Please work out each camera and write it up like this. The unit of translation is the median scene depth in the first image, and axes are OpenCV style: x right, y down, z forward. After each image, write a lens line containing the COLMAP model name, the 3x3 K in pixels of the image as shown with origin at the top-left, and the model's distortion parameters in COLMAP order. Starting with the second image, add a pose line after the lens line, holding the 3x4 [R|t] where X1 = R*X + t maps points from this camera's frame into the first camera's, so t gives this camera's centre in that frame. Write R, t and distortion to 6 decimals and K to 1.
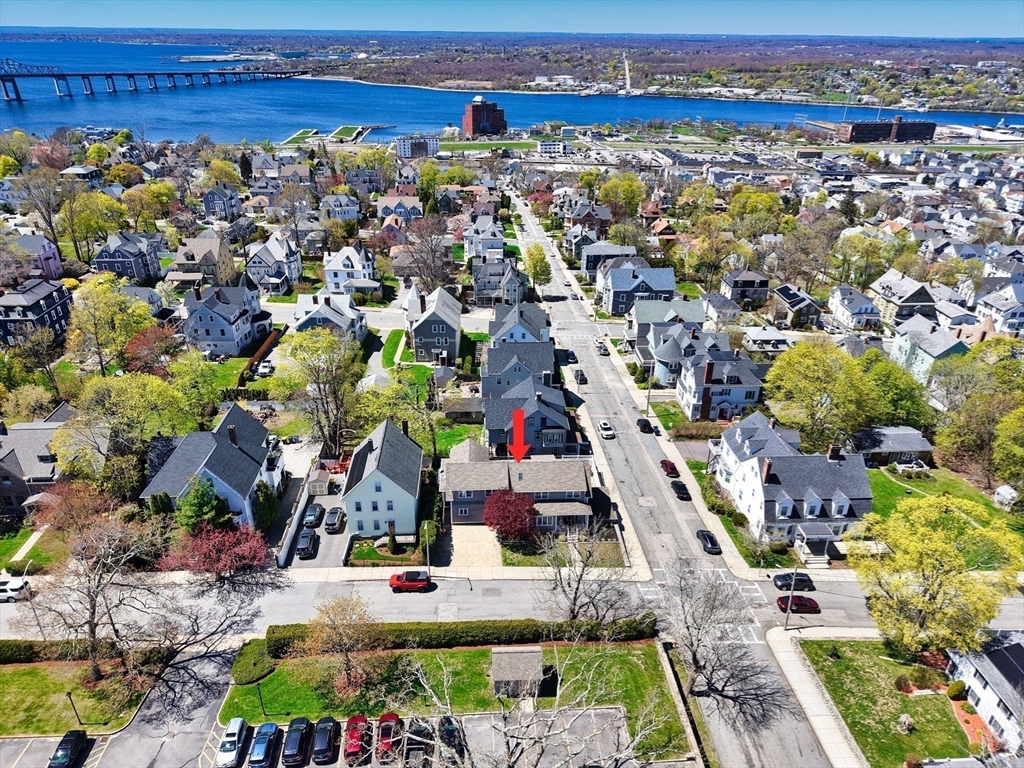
lens RADIAL K [[664.4, 0, 512.0], [0, 664.4, 384.0], [0, 0, 1]] dist [-0.001901, -0.001437]
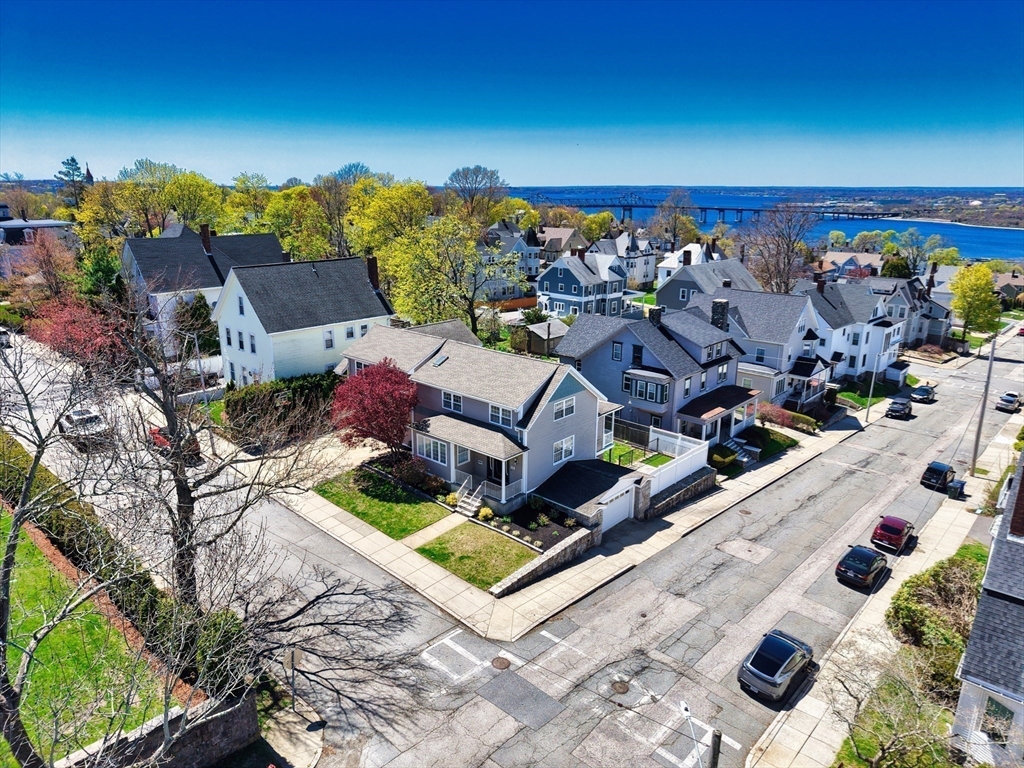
lens RADIAL K [[664.4, 0, 512.0], [0, 664.4, 384.0], [0, 0, 1]] dist [-0.001901, -0.001437]
pose [[0.706494, 0.186945, -0.682582, 0.381809], [-0.310705, 0.948494, -0.061816, 0.158357], [0.635869, 0.255754, 0.728190, 0.613138]]
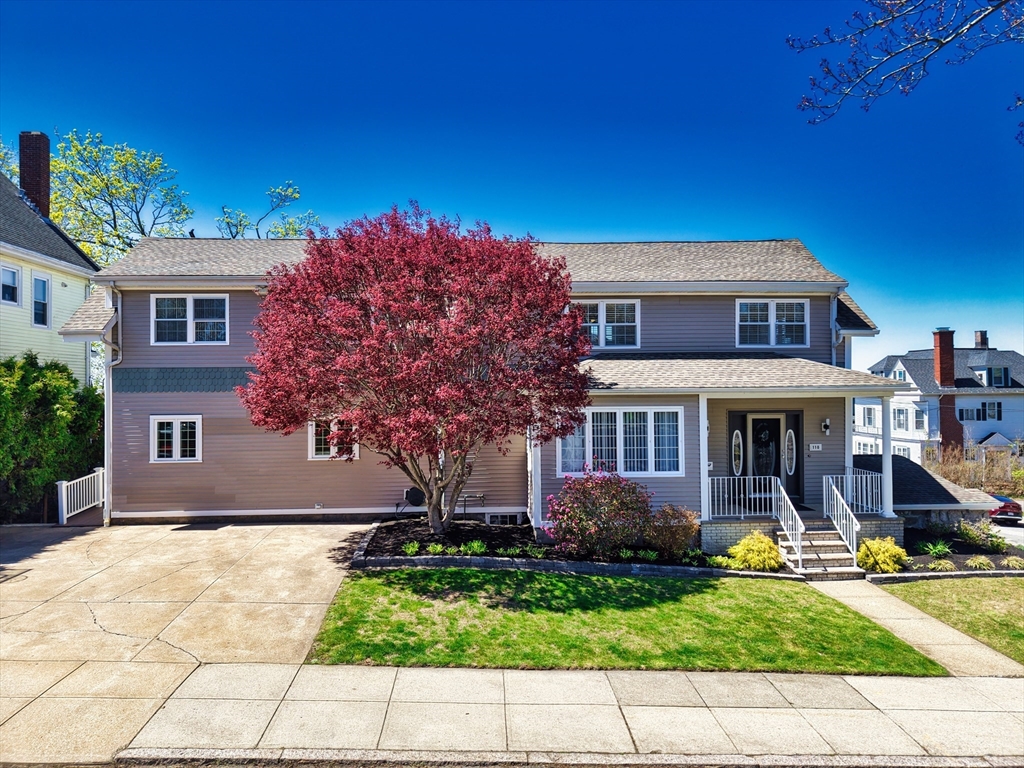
lens RADIAL K [[664.4, 0, 512.0], [0, 664.4, 384.0], [0, 0, 1]] dist [-0.001901, -0.001437]
pose [[0.999682, -0.015948, -0.019530, 0.020000], [0.005667, 0.896858, -0.442282, 0.246141], [0.024570, 0.442031, 0.896663, 0.775901]]
